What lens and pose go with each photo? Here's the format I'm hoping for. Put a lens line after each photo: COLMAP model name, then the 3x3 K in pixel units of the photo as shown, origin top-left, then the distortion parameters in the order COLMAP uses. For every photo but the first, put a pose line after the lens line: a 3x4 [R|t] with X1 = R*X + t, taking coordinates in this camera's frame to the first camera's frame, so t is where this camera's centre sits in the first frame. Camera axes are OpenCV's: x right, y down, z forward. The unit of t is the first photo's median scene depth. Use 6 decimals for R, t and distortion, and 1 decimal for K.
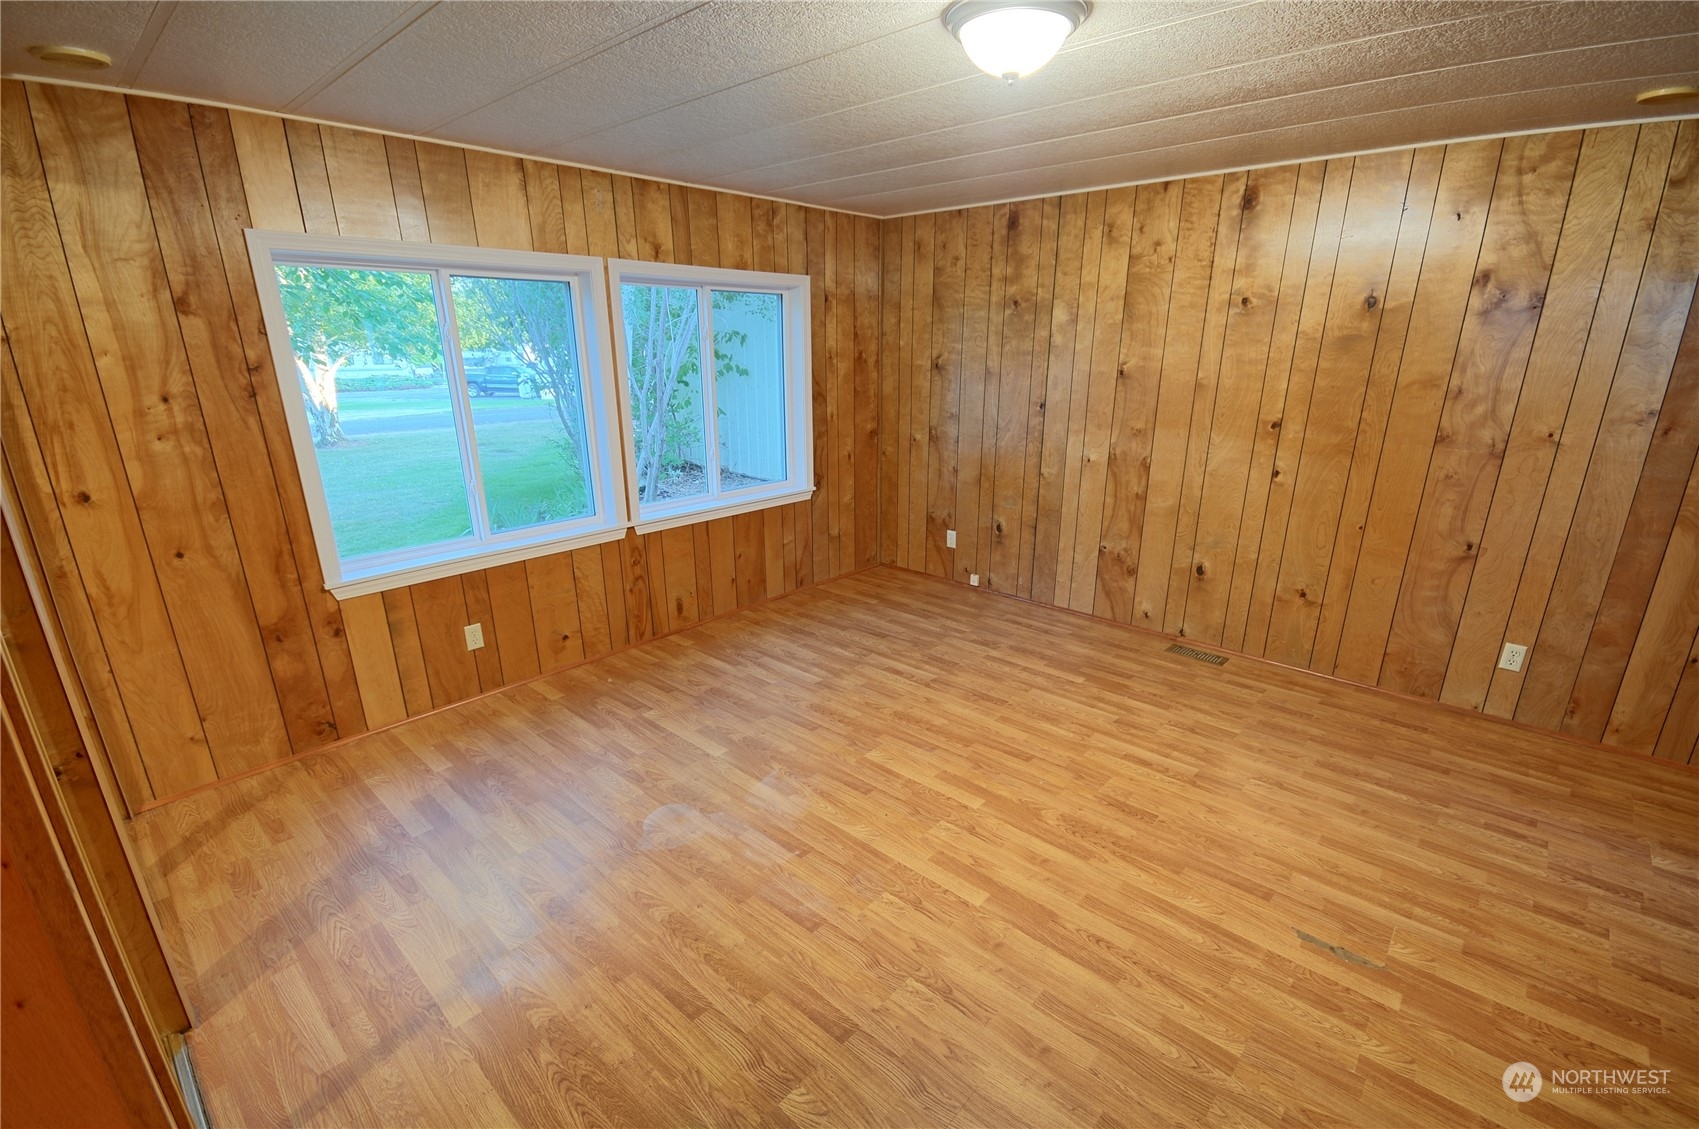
lens RADIAL K [[736.3, 0, 891.4], [0, 736.3, 566.3], [0, 0, 1]] dist [-0.002077, -0.001033]
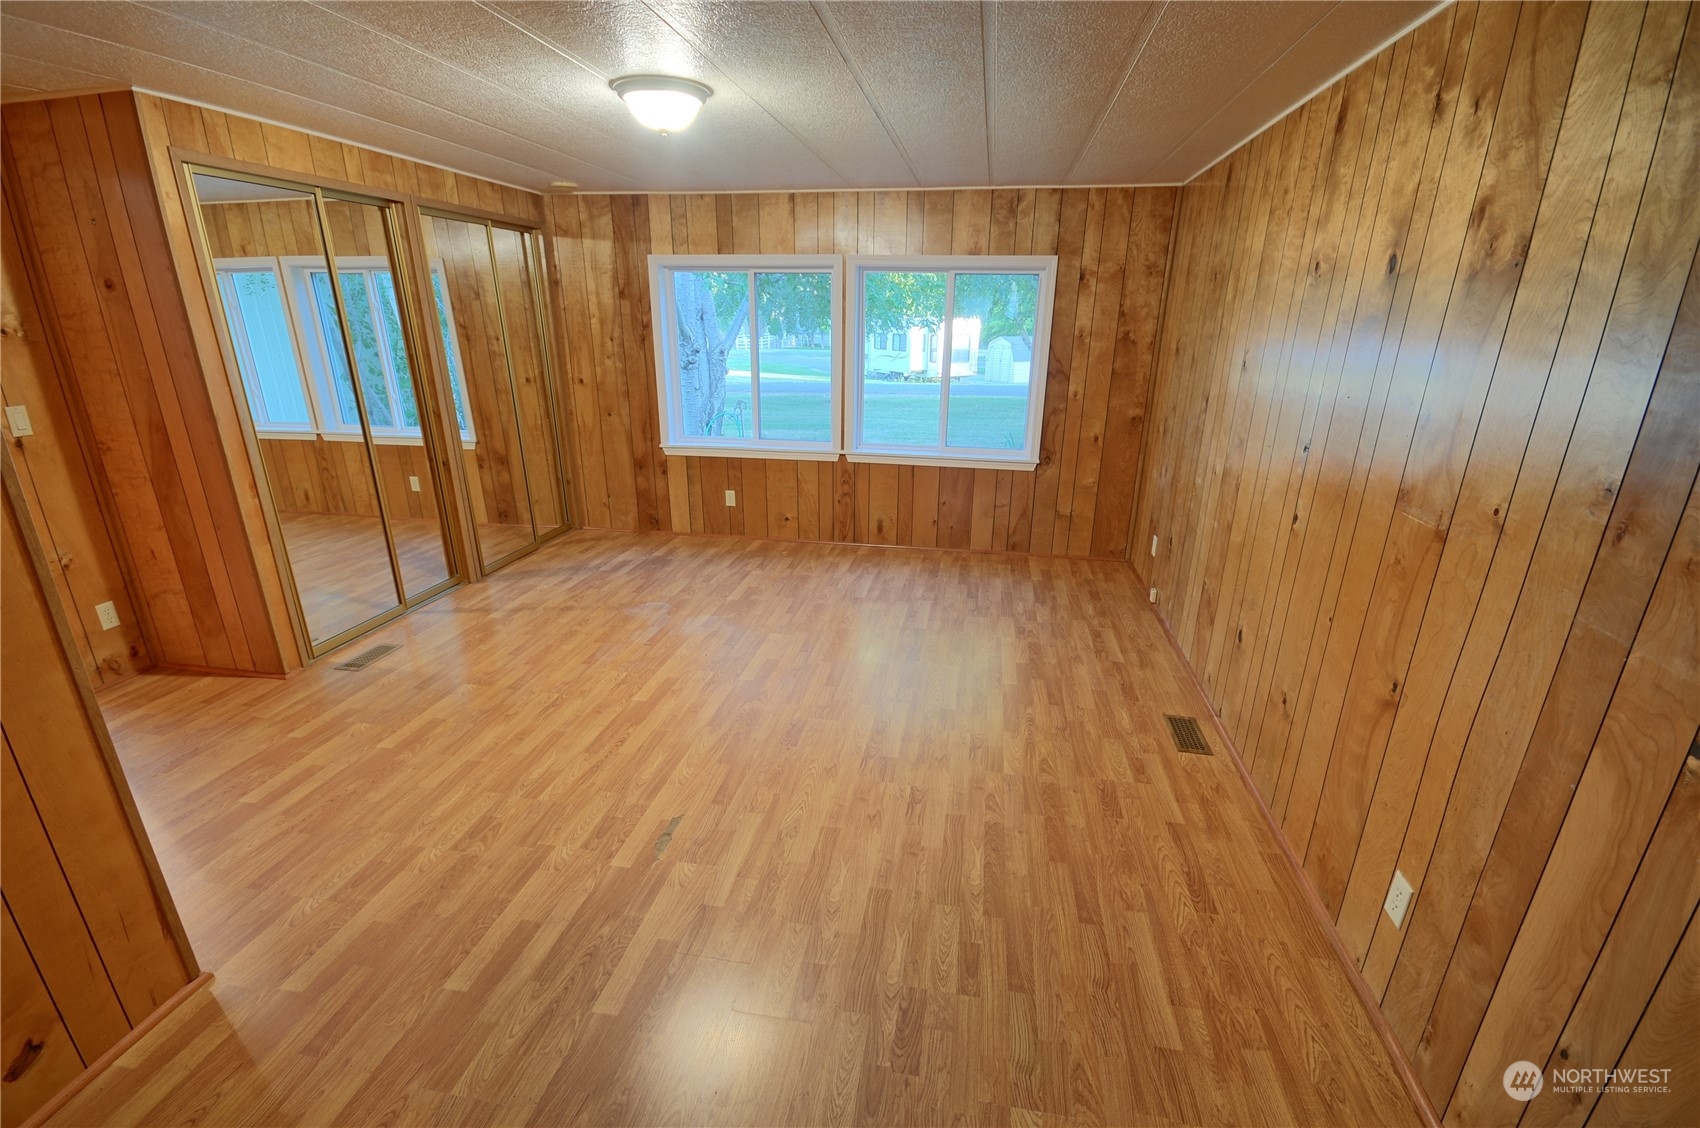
lens RADIAL K [[736.8, 0, 846.8], [0, 736.8, 564.2], [0, 0, 1]] dist [-0.002077, -0.001033]
pose [[0.537087, 0.278466, -0.796238, 0.893282], [-0.261772, 0.952358, 0.156492, -0.086333], [0.801881, 0.124383, 0.584393, 0.276284]]
